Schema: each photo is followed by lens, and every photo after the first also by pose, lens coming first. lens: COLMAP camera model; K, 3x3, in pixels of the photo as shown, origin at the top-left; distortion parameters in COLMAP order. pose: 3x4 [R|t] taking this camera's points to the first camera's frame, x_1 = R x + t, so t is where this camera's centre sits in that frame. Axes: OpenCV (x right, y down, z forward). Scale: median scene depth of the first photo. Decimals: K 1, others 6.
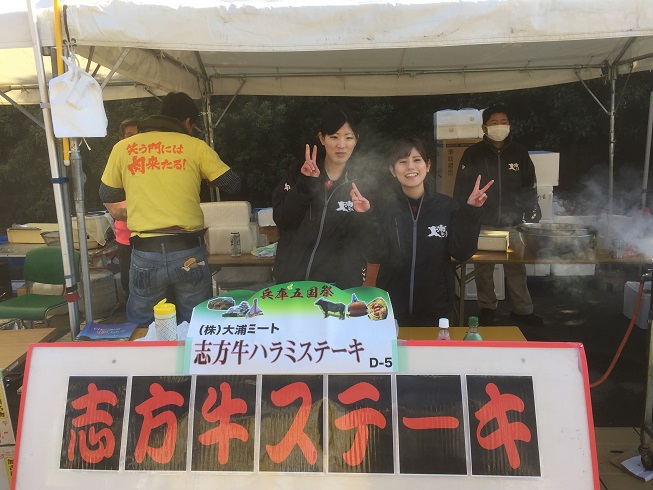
lens RADIAL K [[566.3, 0, 326.7], [0, 566.3, 231.6], [0, 0, 1]] dist [0.015992, -0.006515]
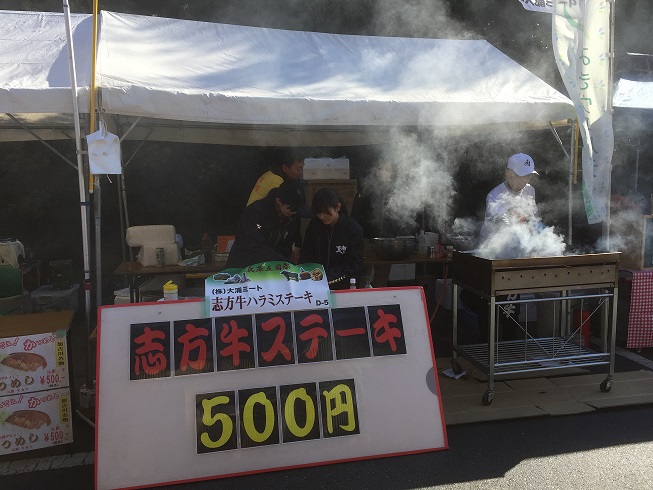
lens RADIAL K [[566.3, 0, 326.7], [0, 566.3, 231.6], [0, 0, 1]] dist [0.015992, -0.006515]
pose [[0.952169, -0.008730, 0.305446, -0.424827], [0.029563, 0.997534, -0.063647, 0.117453], [-0.304137, 0.069633, 0.950080, -0.707313]]
